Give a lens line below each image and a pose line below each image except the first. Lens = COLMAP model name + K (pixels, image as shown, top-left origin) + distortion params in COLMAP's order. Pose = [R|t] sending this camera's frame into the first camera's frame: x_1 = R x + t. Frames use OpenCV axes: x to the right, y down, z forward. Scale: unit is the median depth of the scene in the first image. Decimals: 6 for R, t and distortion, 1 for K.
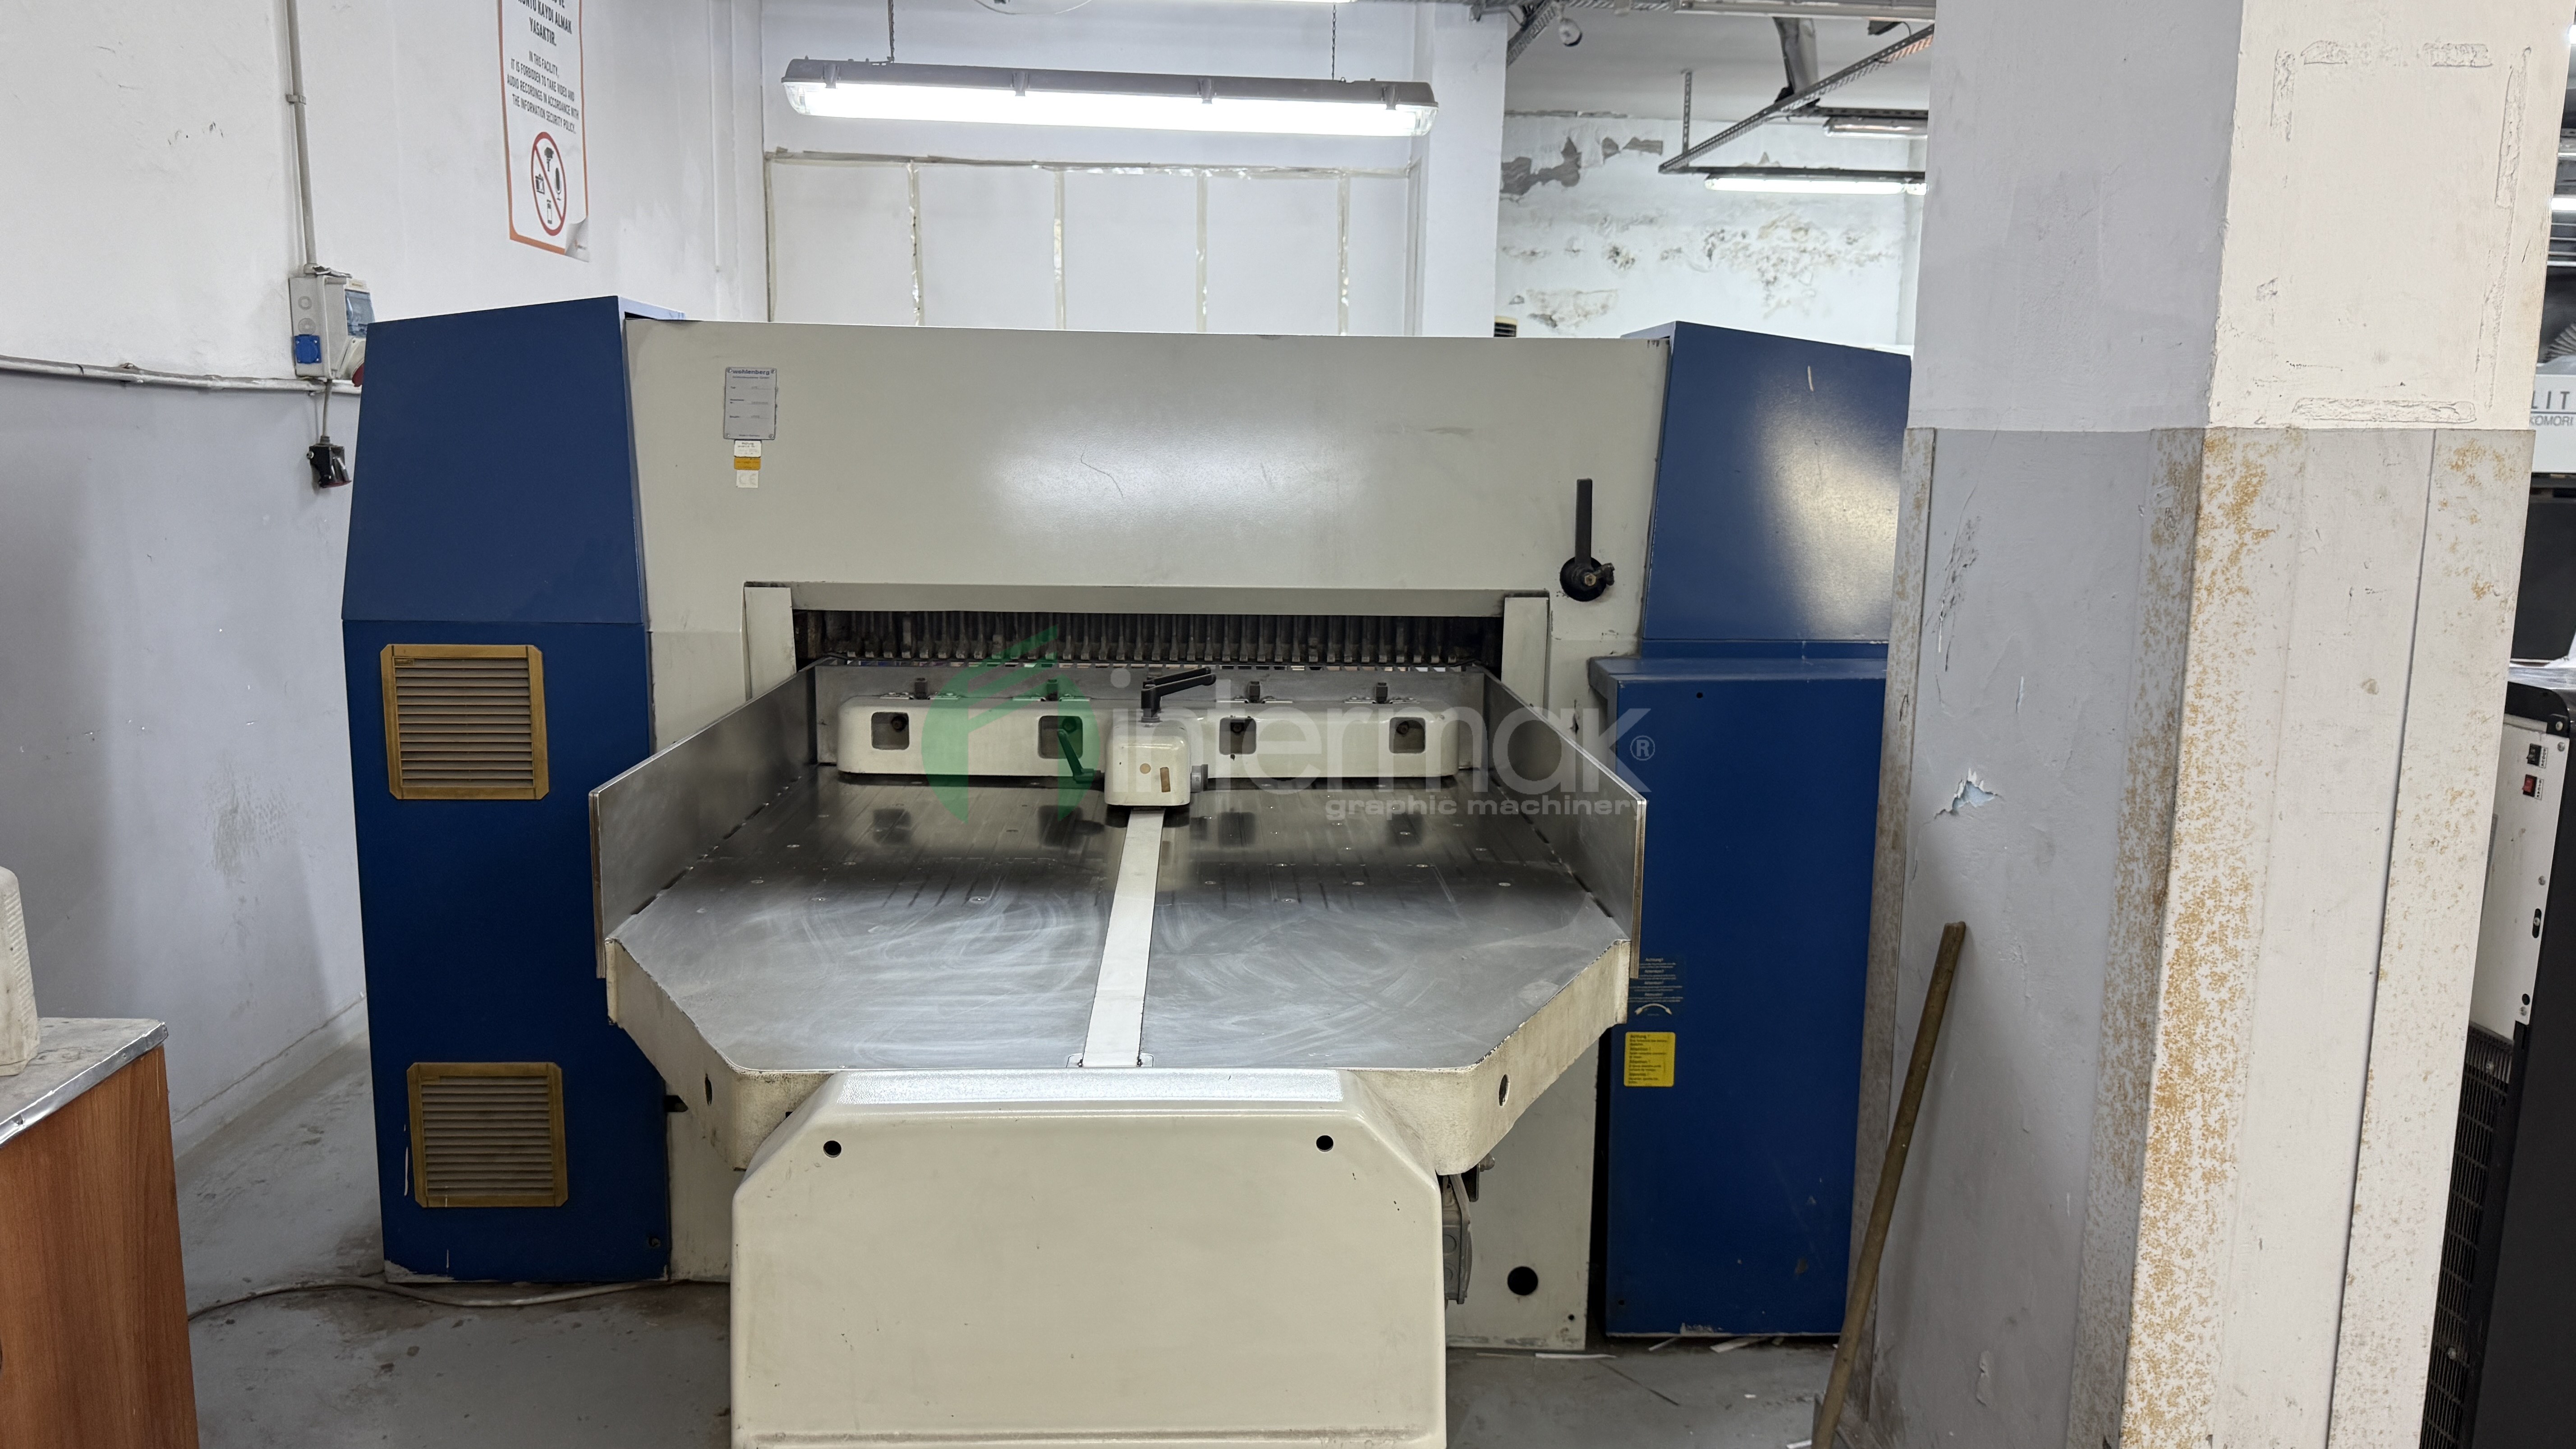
lens RADIAL K [[1821.0, 0, 1275.9], [0, 1821.0, 728.1], [0, 0, 1]] dist [0.062866, -0.101814]
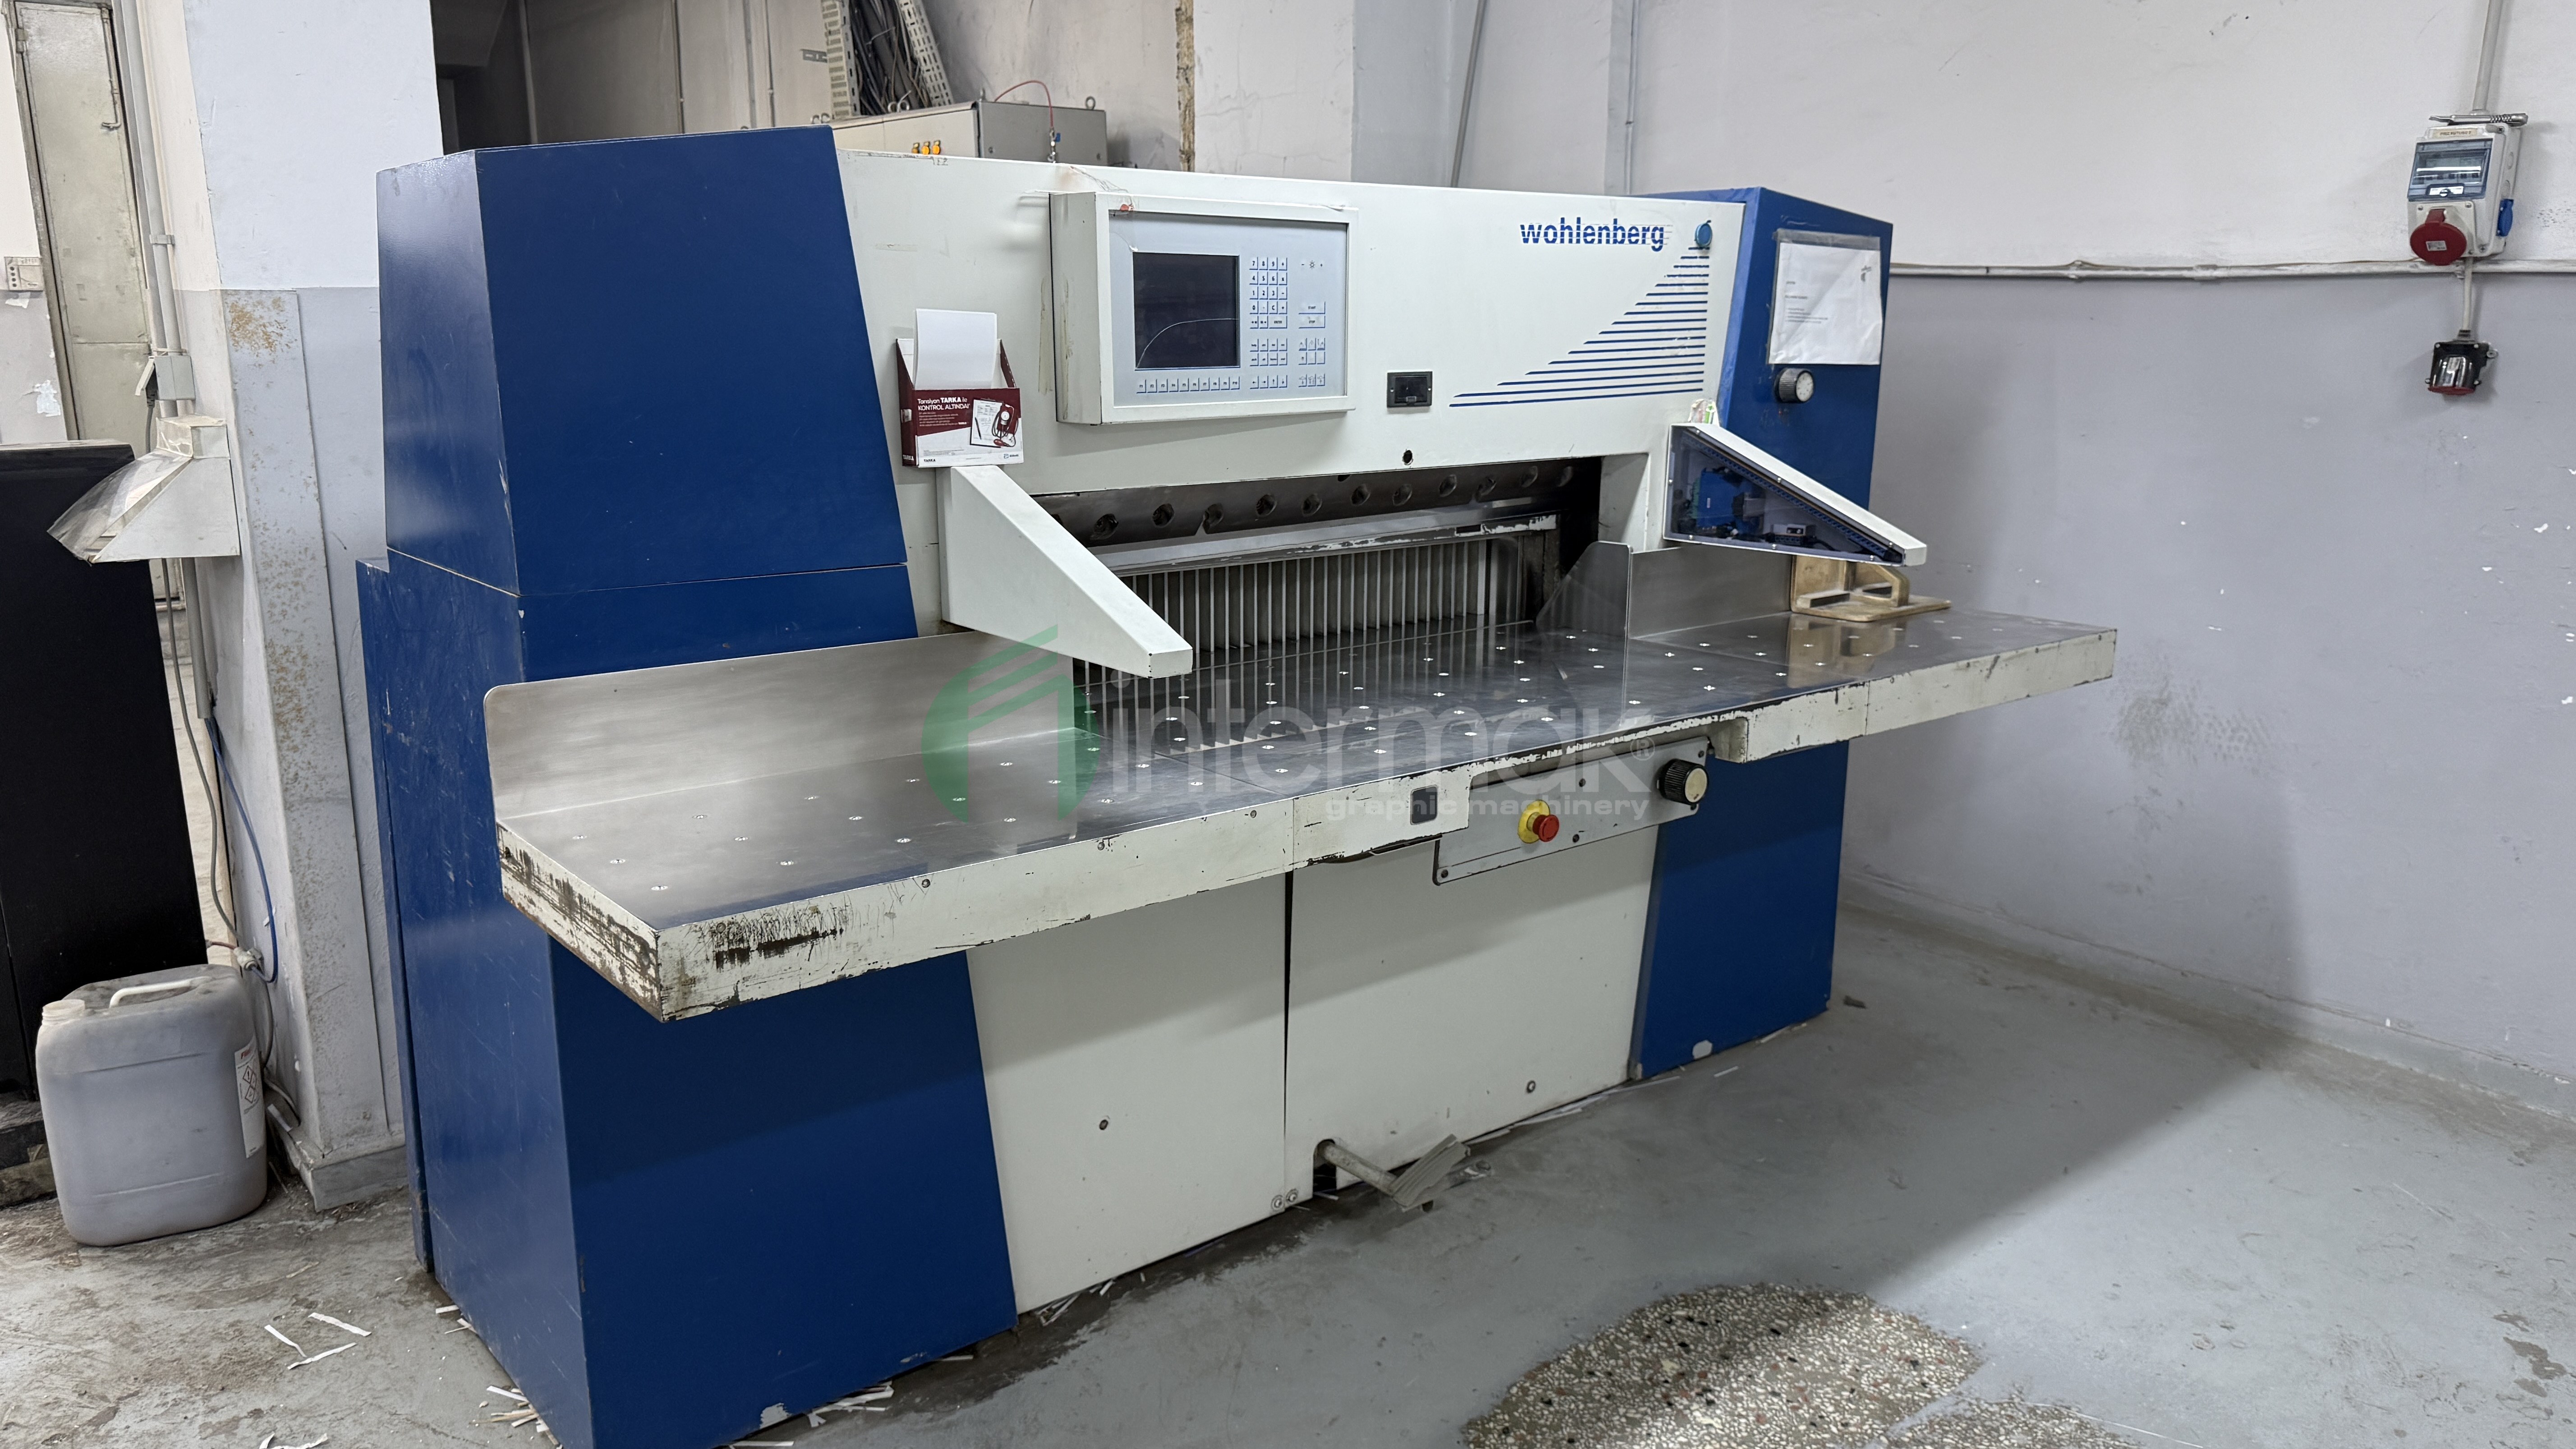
lens RADIAL K [[1792.8, 0, 1272.3], [0, 1792.8, 731.9], [0, 0, 1]] dist [0.116626, -0.177190]
pose [[-0.806605, 0.120988, -0.578577, 0.555412], [-0.105249, 0.933789, 0.341996, -0.313087], [0.581646, 0.336750, -0.740464, 1.976960]]
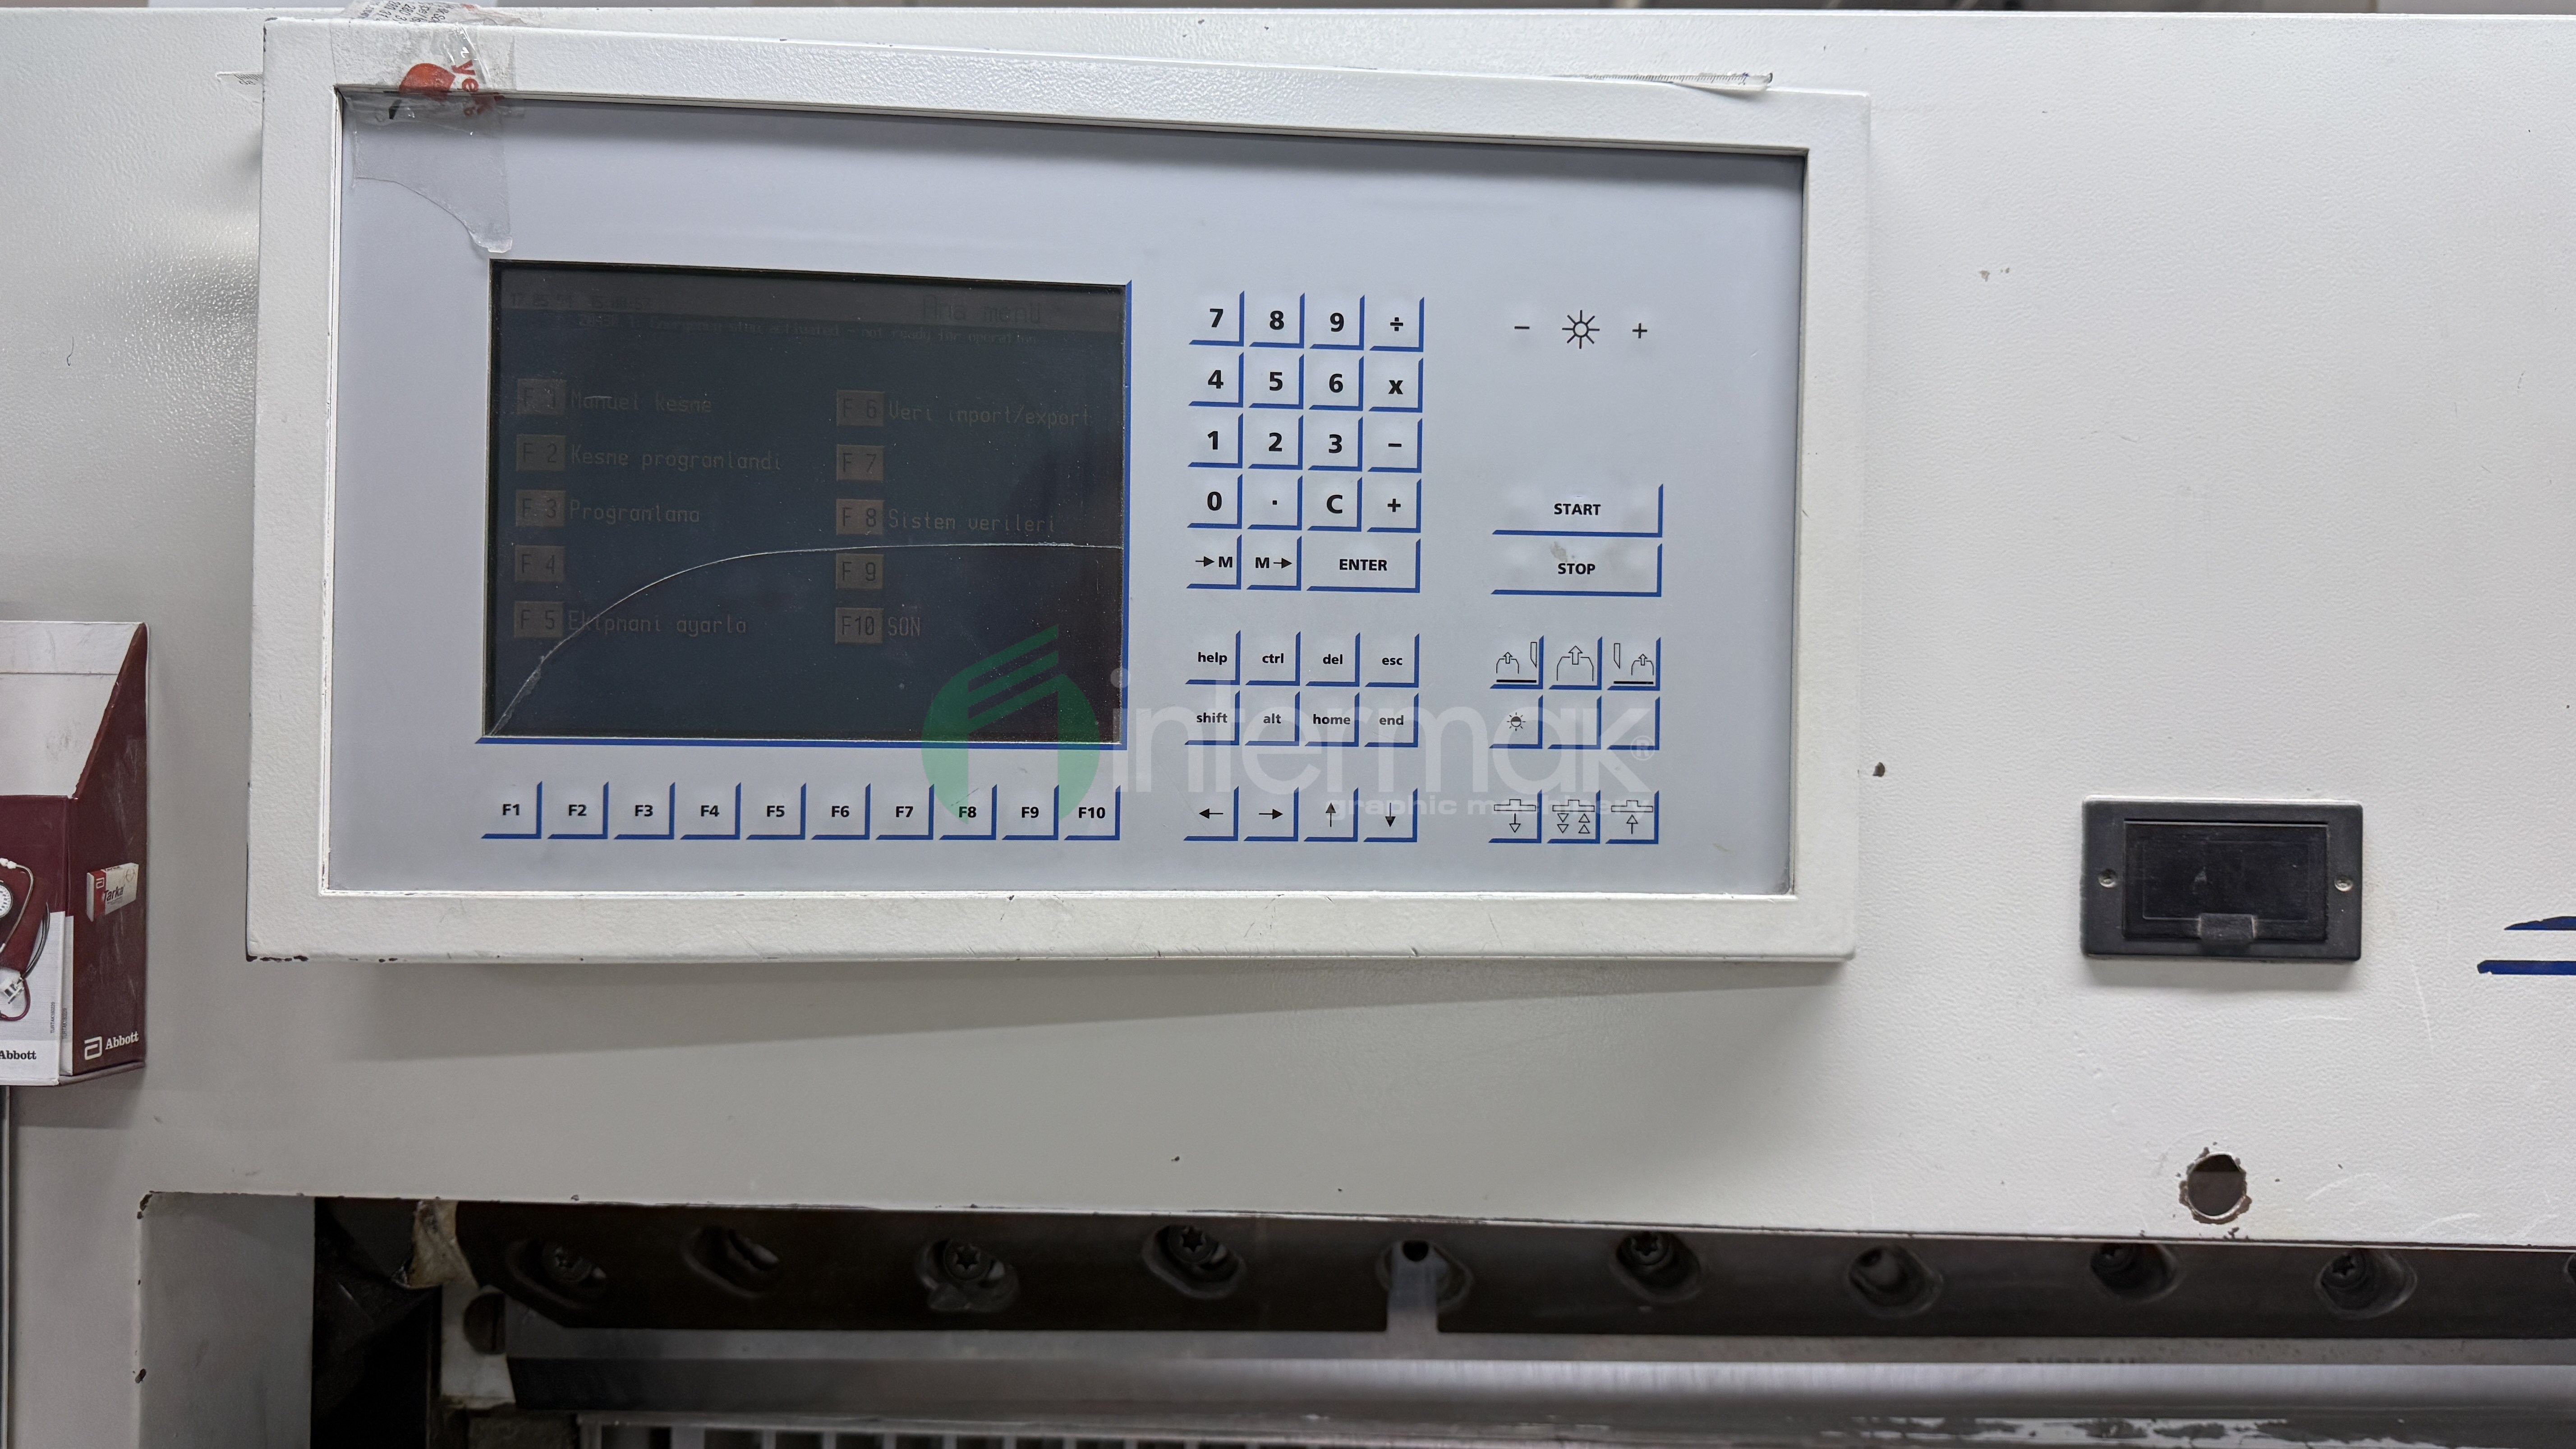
lens RADIAL K [[1792.8, 0, 1272.3], [0, 1792.8, 731.9], [0, 0, 1]] dist [0.116626, -0.177190]
pose [[-0.996919, -0.026261, 0.073906, -0.006972], [-0.013723, 0.986149, 0.165295, -0.210305], [-0.077223, 0.163772, -0.983471, 1.442398]]
